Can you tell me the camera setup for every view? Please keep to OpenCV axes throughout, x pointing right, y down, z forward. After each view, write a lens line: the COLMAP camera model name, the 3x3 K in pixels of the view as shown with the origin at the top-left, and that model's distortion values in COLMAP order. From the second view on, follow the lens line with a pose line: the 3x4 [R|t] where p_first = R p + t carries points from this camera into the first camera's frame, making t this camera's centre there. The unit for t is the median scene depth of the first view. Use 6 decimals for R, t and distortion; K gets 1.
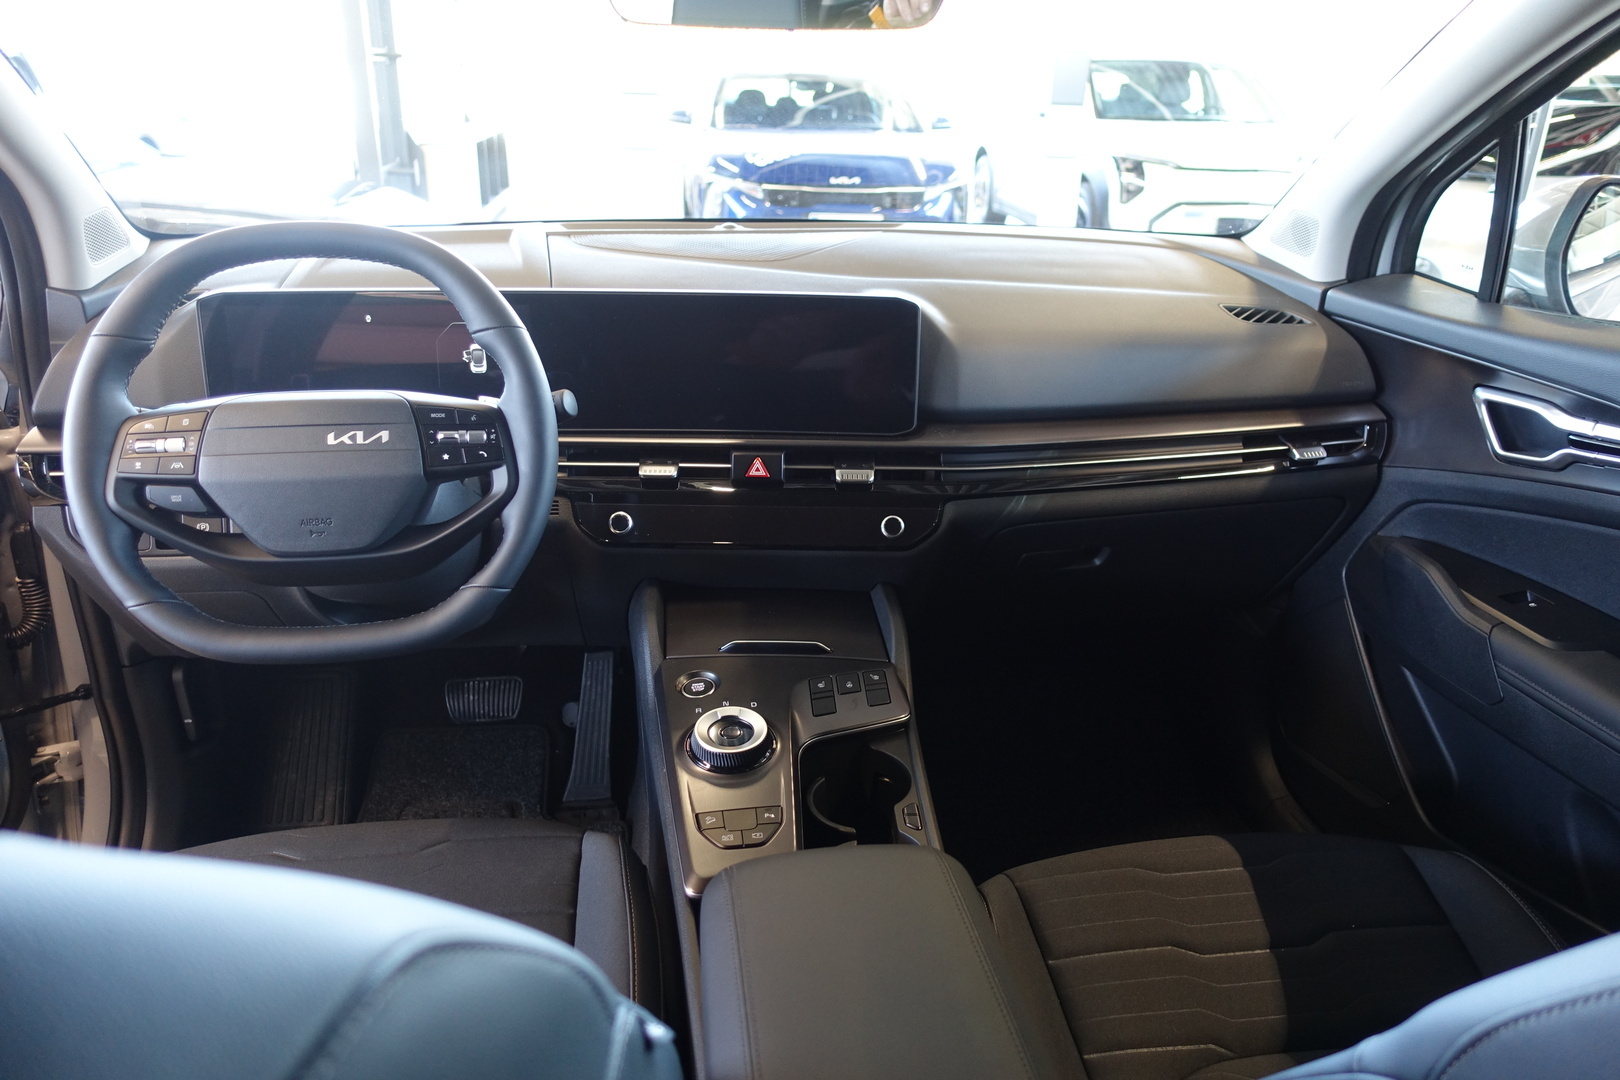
lens RADIAL K [[1094.7, 0, 810.3], [0, 1094.7, 549.7], [0, 0, 1]] dist [-0.008106, 0.000209]
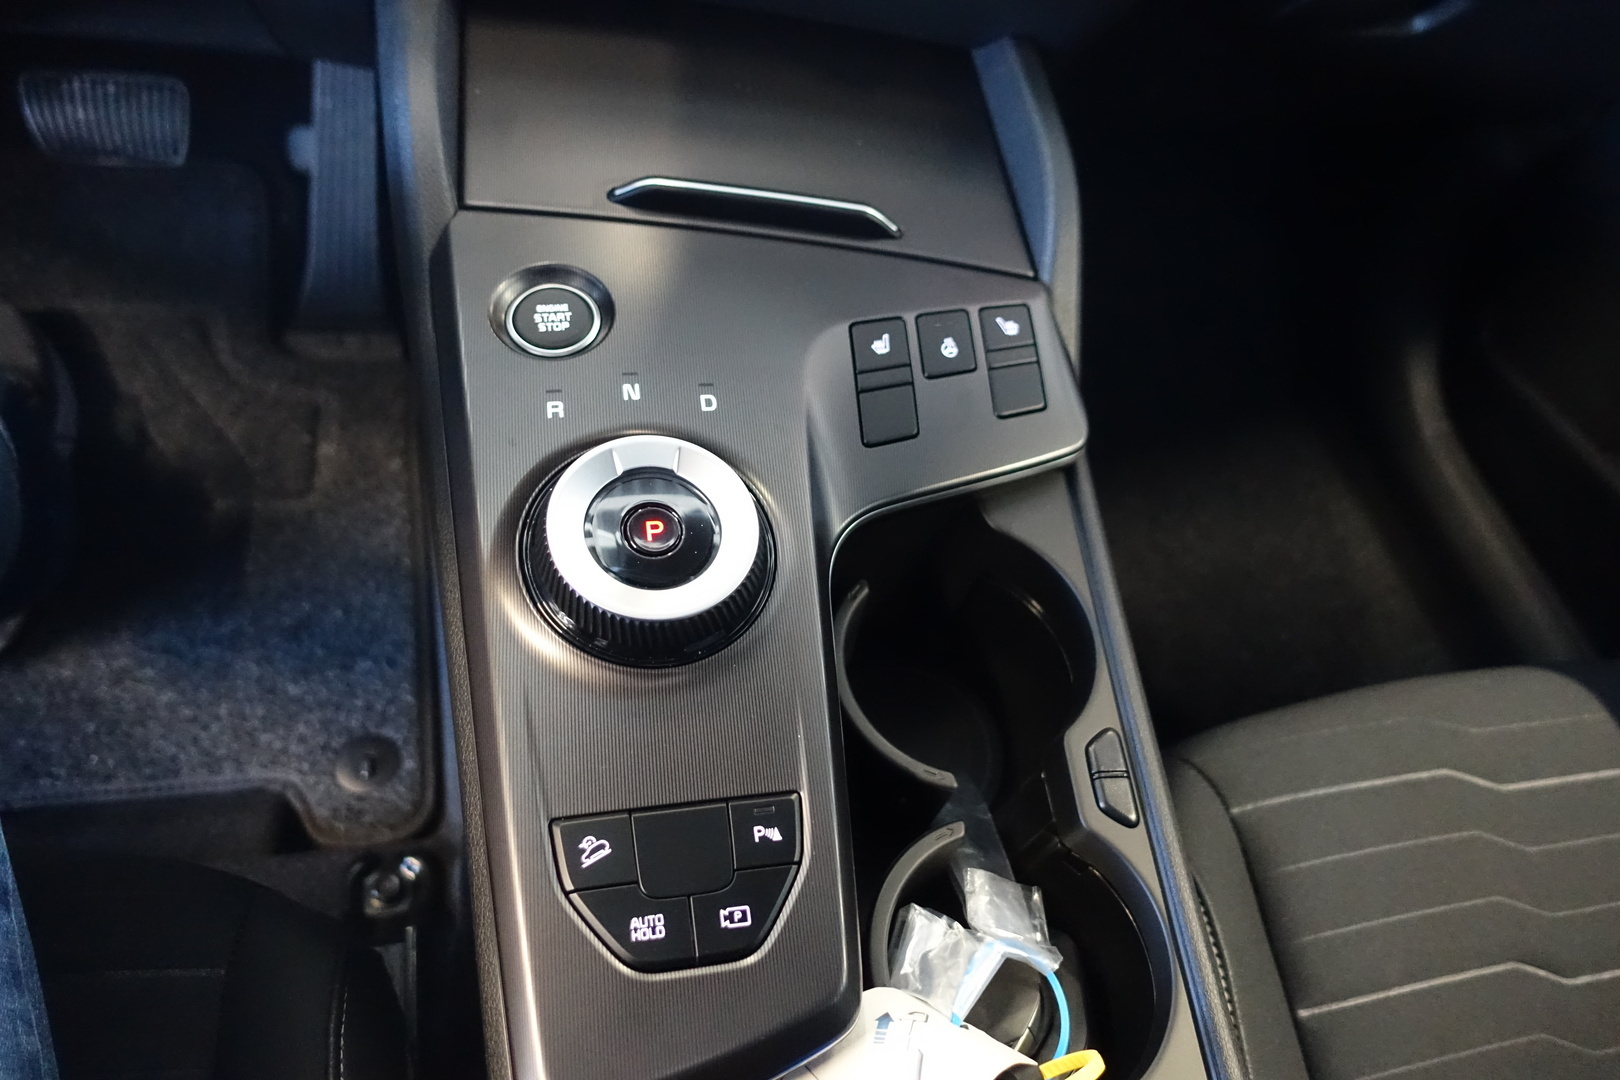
lens RADIAL K [[1135.0, 0, 810.0], [0, 1135.0, 540.0], [0, 0, 1]] dist [0.001363, -0.001794]
pose [[0.985304, 0.062425, 0.158996, -0.085818], [-0.136527, 0.847202, 0.513429, -0.022696], [-0.102651, -0.527590, 0.843274, 0.736303]]
